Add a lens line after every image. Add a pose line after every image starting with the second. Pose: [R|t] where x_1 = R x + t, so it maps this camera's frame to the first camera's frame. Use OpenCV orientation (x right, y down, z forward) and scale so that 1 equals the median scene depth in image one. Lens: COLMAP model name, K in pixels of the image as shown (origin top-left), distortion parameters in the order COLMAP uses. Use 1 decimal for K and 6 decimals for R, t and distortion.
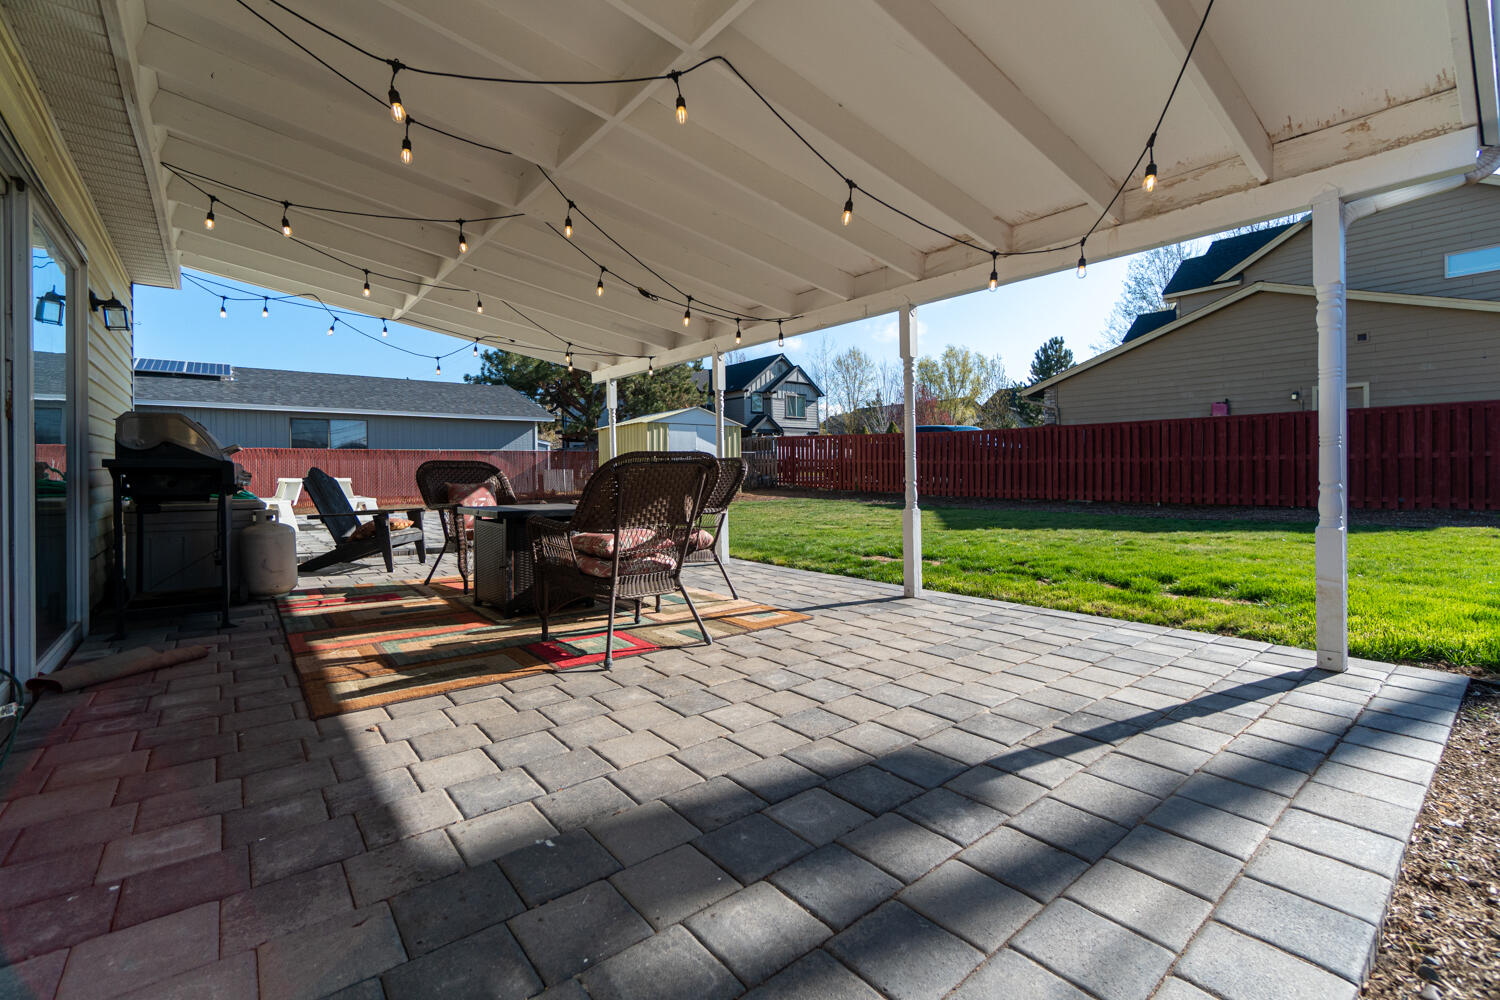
lens RADIAL K [[653.3, 0, 746.0], [0, 653.3, 481.6], [0, 0, 1]] dist [0.002028, 0.000326]
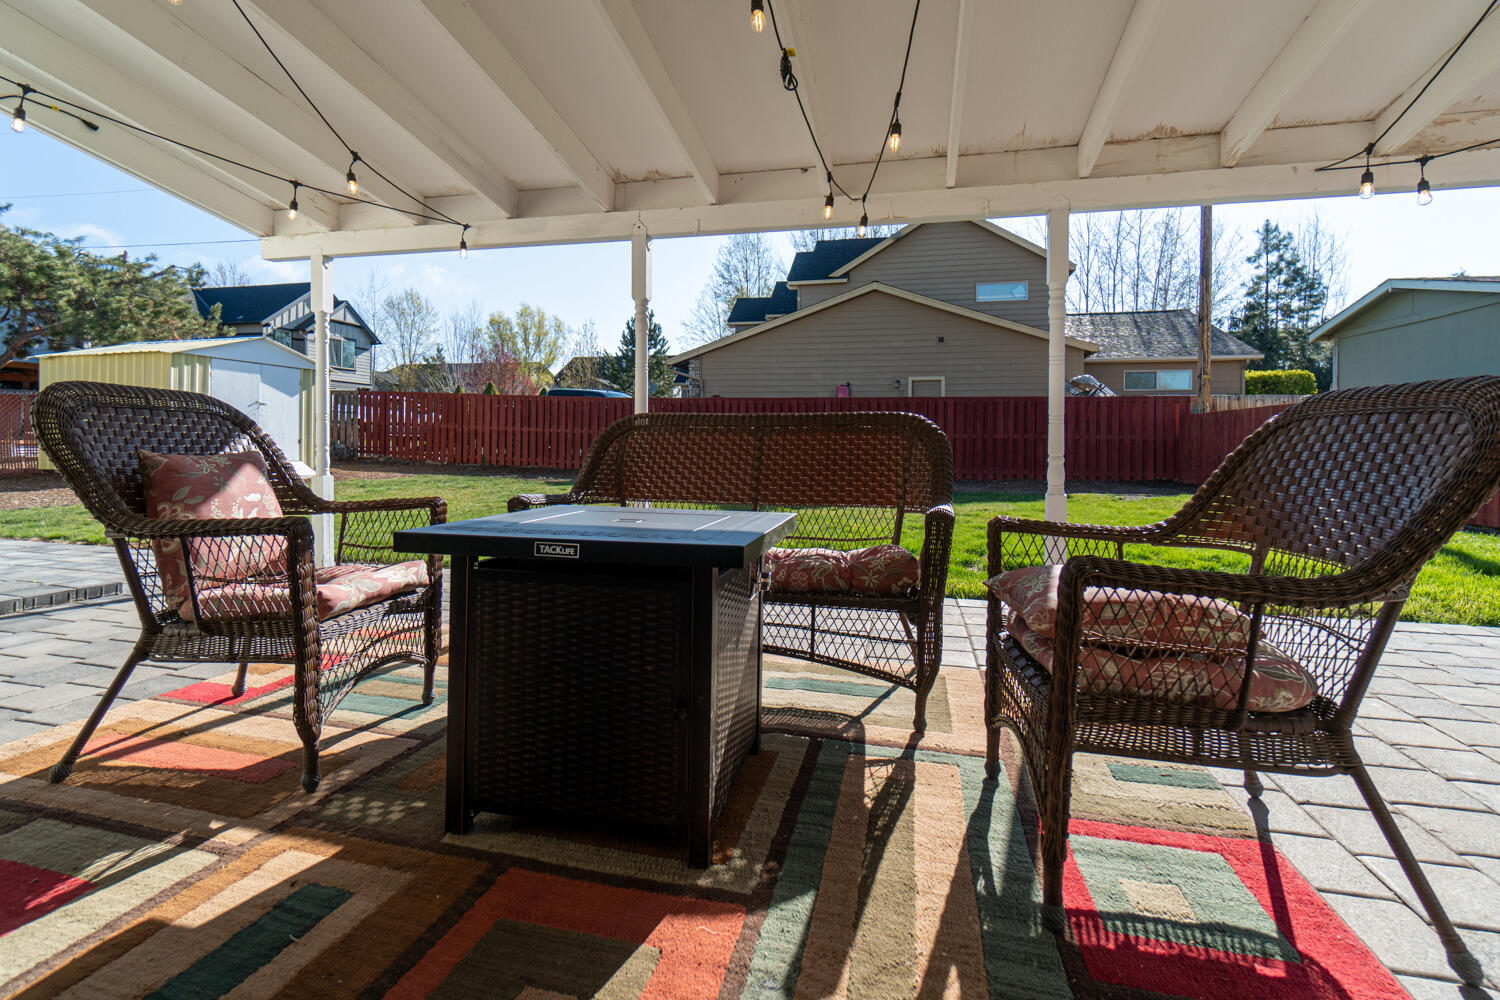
lens RADIAL K [[697.8, 0, 738.9], [0, 697.8, 448.1], [0, 0, 1]] dist [0.007829, -0.000235]
pose [[0.794470, 0.014212, 0.607138, -0.073219], [-0.009727, 0.999896, -0.010678, 0.000298], [-0.607226, 0.002578, 0.794525, 0.090042]]
